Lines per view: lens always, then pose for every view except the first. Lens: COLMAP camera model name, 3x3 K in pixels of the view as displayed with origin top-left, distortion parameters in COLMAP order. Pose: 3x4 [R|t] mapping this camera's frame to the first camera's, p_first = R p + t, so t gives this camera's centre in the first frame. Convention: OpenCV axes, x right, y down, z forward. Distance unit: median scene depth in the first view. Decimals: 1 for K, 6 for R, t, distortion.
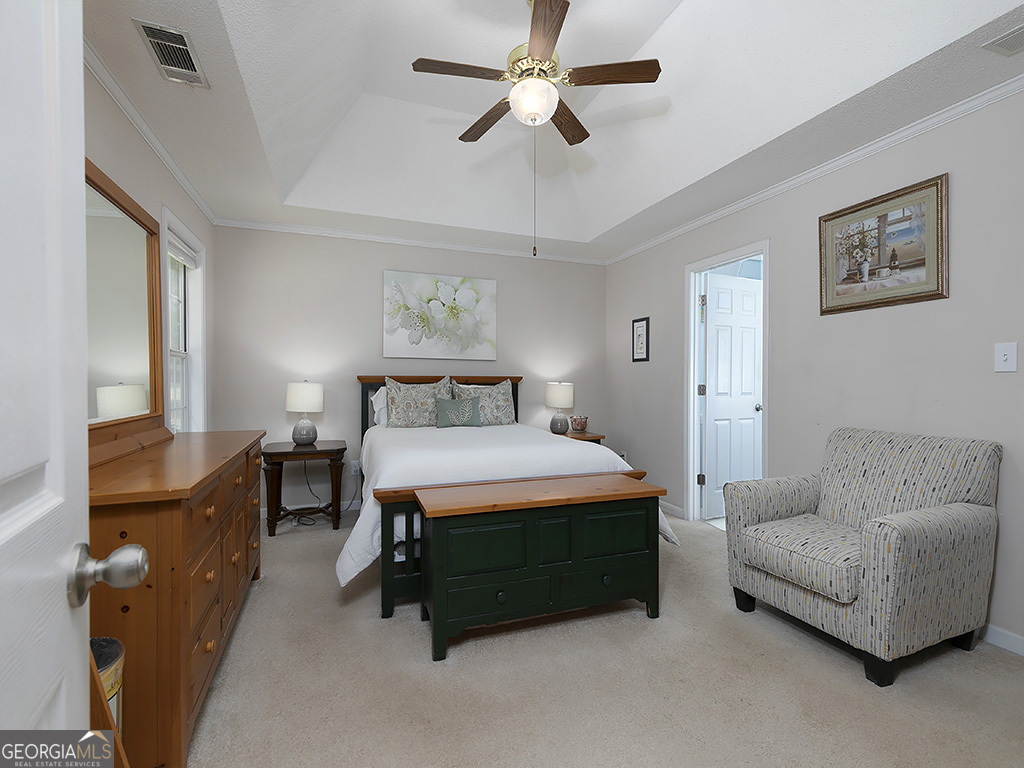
lens RADIAL K [[514.2, 0, 512.0], [0, 514.2, 384.0], [0, 0, 1]] dist [0.003954, 0.000308]
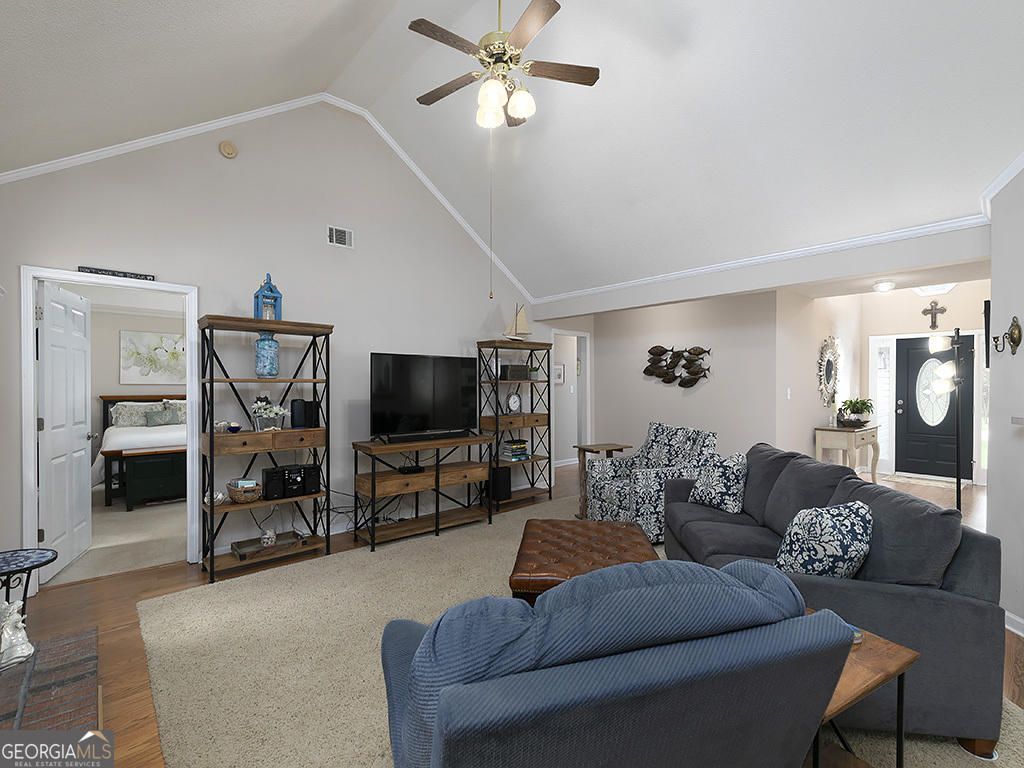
lens RADIAL K [[514.2, 0, 512.0], [0, 514.2, 384.0], [0, 0, 1]] dist [0.003954, 0.000308]
pose [[0.939672, 0.002274, 0.342069, 0.369507], [0.003704, 0.999852, -0.016822, -0.022043], [-0.342057, 0.017074, 0.939524, -0.988156]]
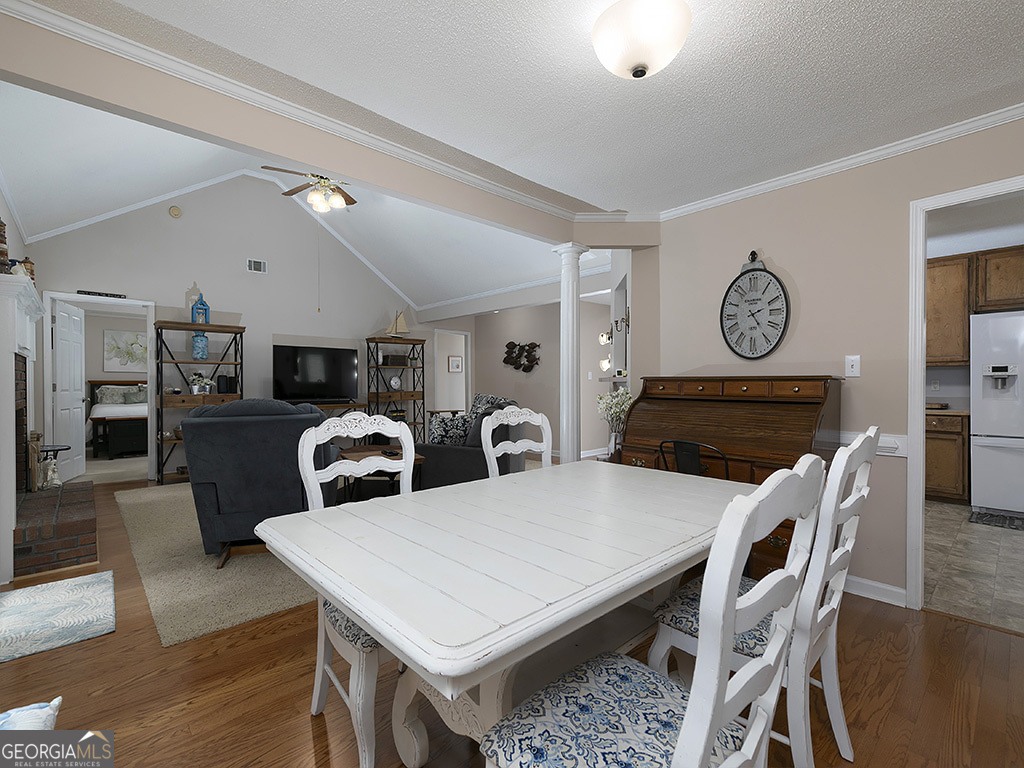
lens RADIAL K [[479.1, 0, 490.9], [0, 479.1, 380.4], [0, 0, 1]] dist [0.000547, -0.000344]
pose [[0.929436, 0.000161, 0.368982, 0.516640], [0.006030, 0.999860, -0.015628, 0.025488], [-0.368933, 0.016750, 0.929305, -1.458243]]
